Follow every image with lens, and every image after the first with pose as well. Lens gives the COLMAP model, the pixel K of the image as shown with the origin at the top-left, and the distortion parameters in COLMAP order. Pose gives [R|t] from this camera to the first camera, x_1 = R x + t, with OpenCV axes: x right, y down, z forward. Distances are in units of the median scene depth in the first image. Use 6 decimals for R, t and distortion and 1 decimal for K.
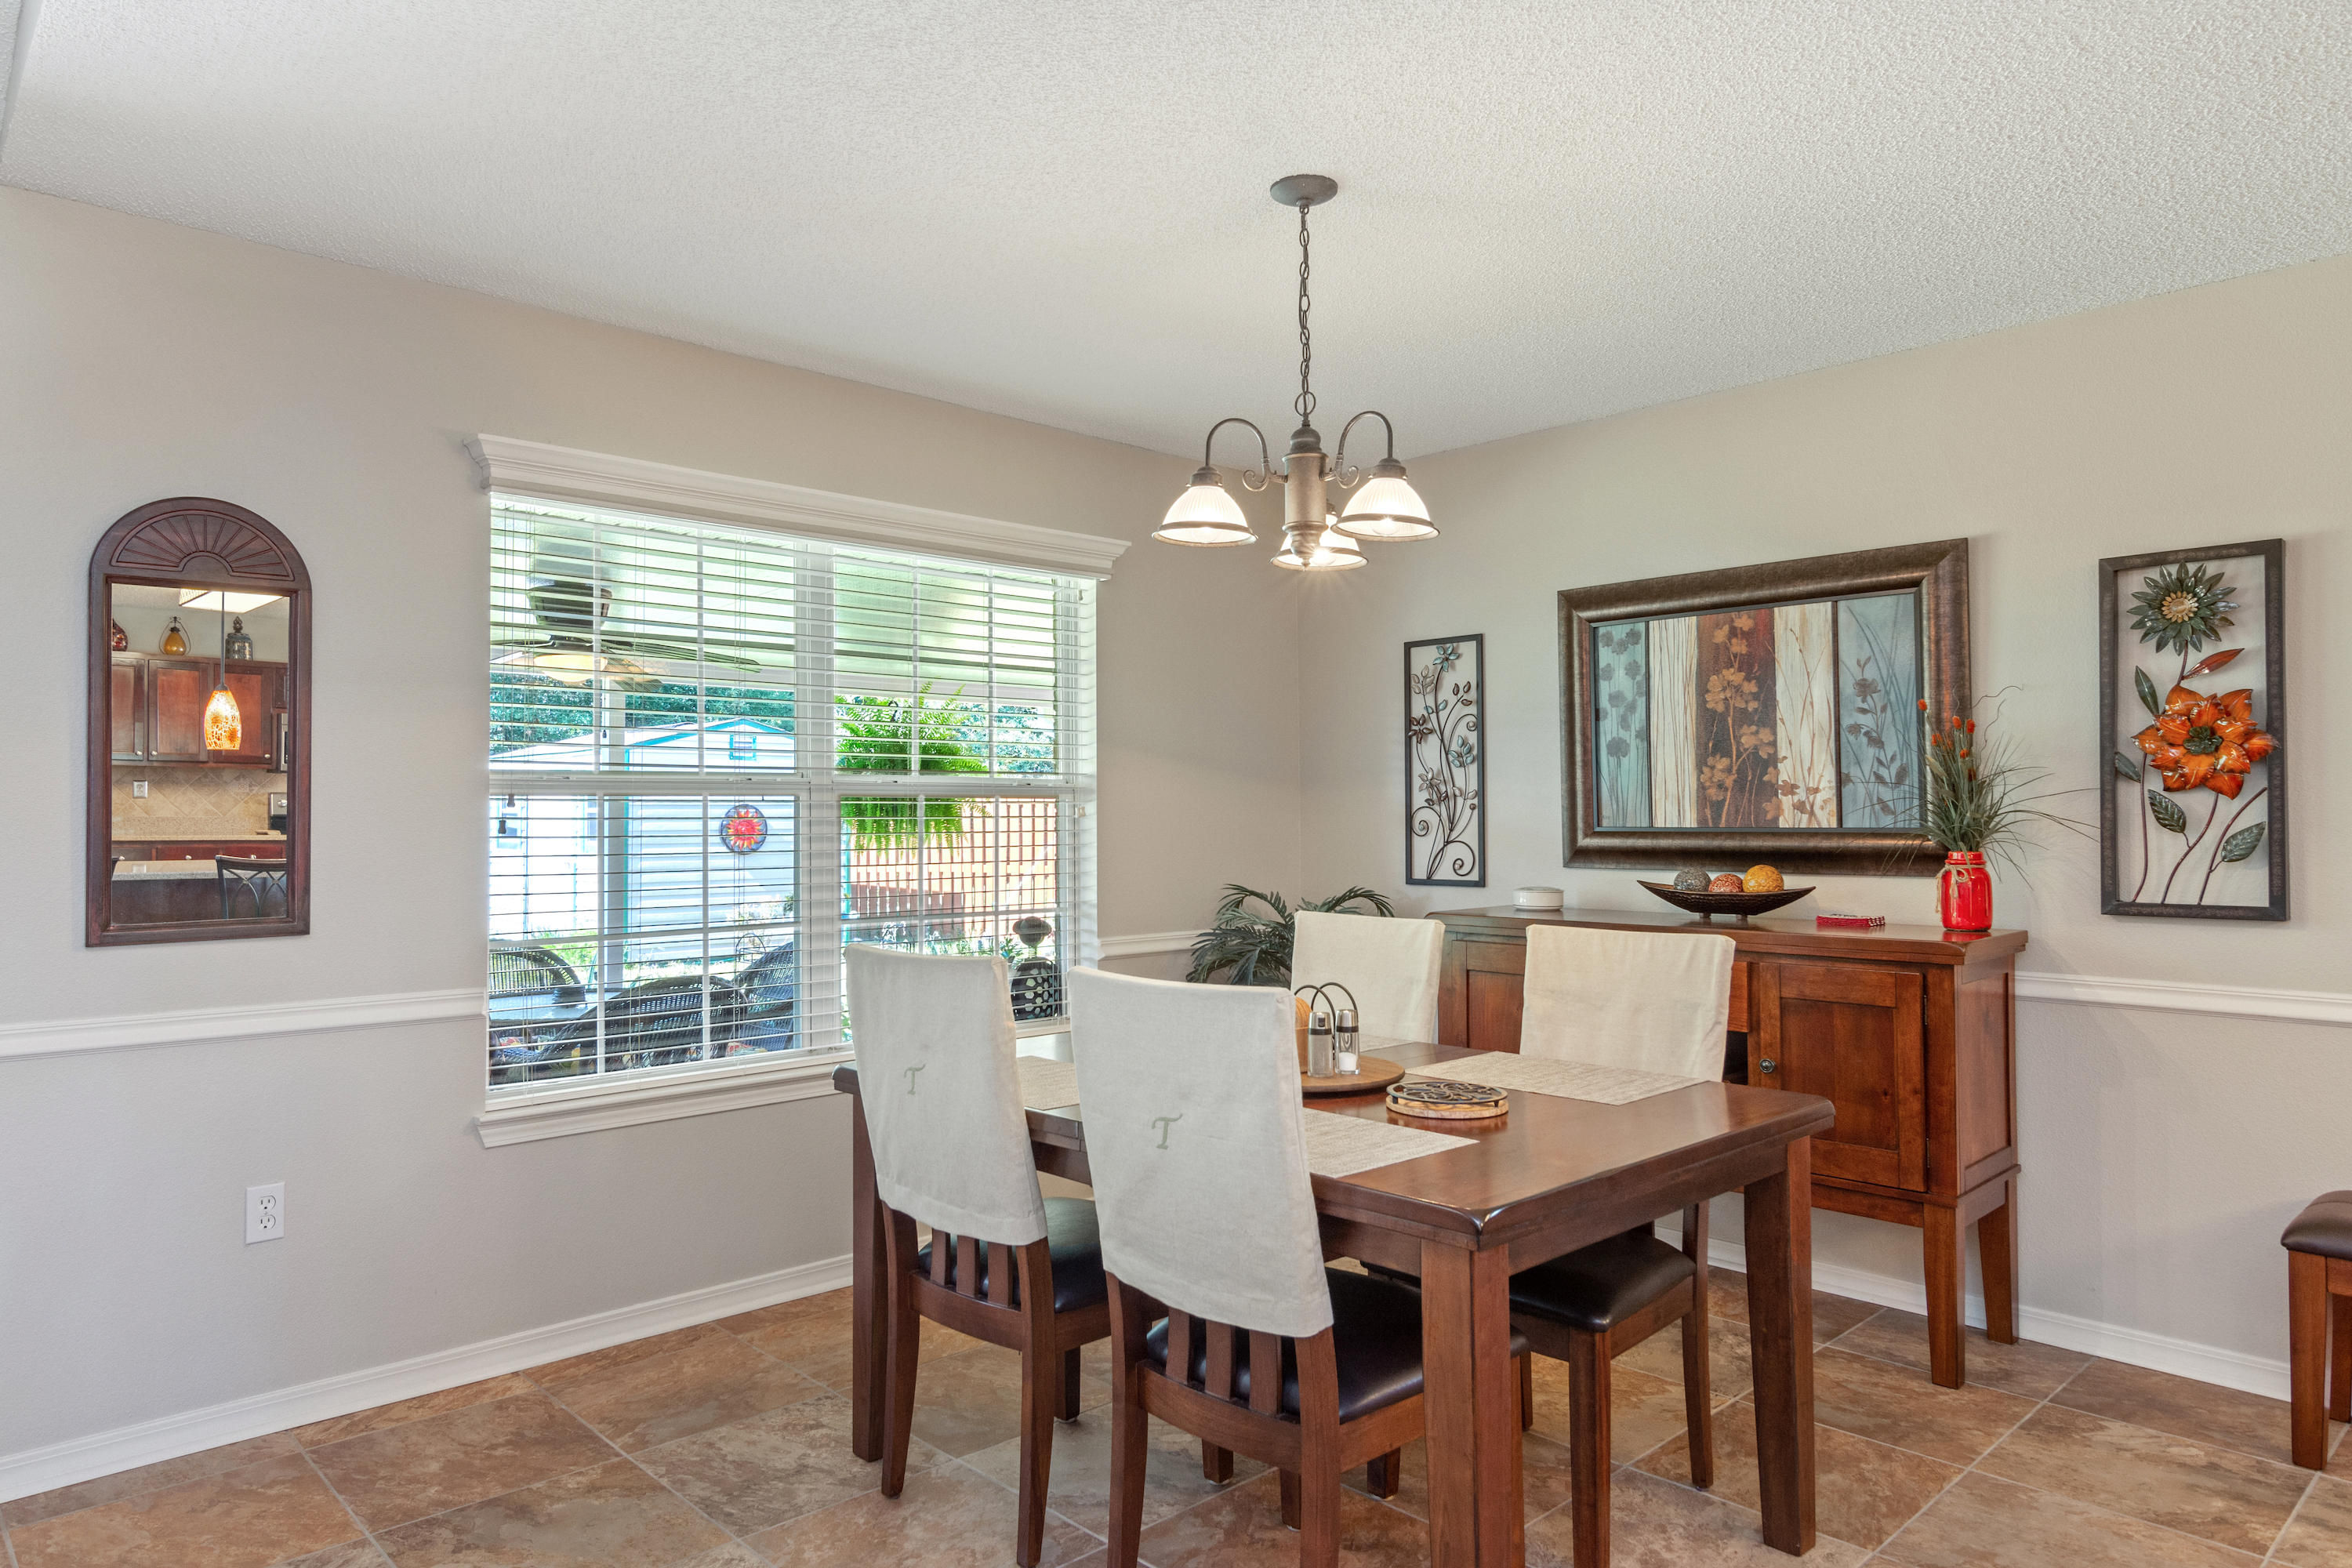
lens RADIAL K [[1464.2, 0, 1195.7], [0, 1464.2, 777.1], [0, 0, 1]] dist [-0.004396, 0.003416]
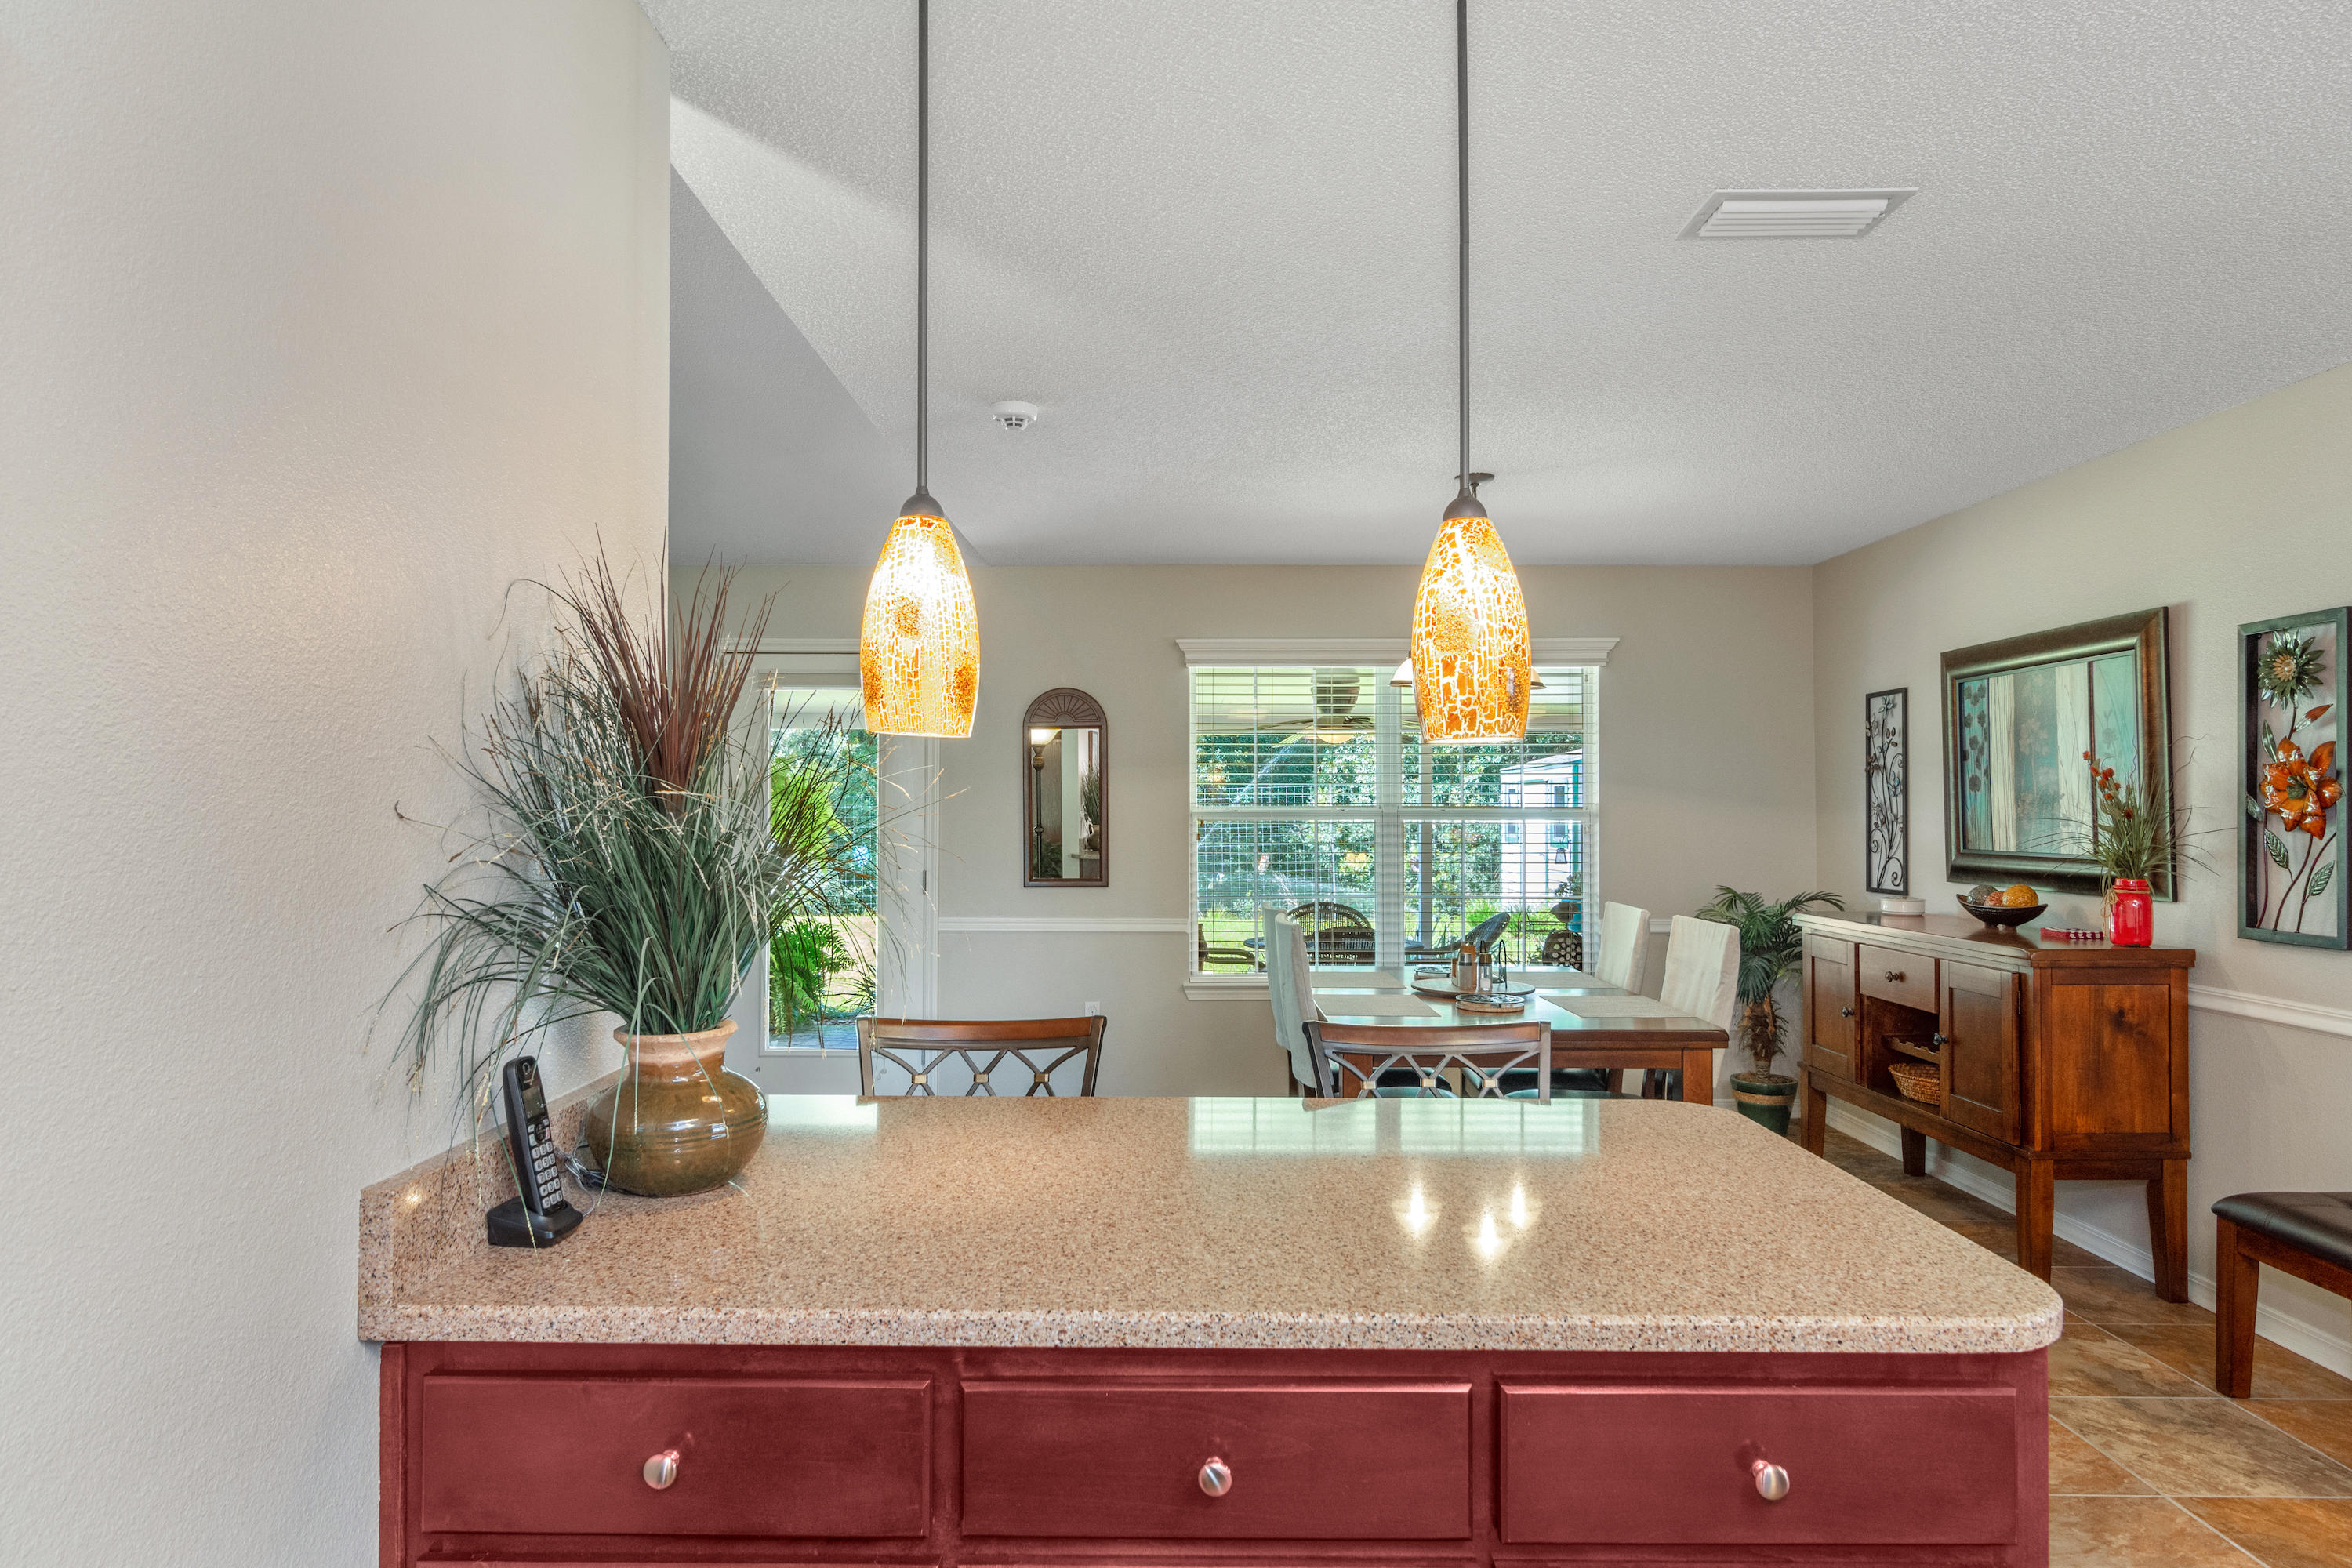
lens RADIAL K [[1464.2, 0, 1186.7], [0, 1464.2, 781.3], [0, 0, 1]] dist [-0.004396, 0.003416]
pose [[0.717162, -0.008246, -0.696858, 0.715621], [0.014010, 0.999899, 0.002587, -0.036881], [0.696765, -0.011618, 0.717205, -0.332656]]
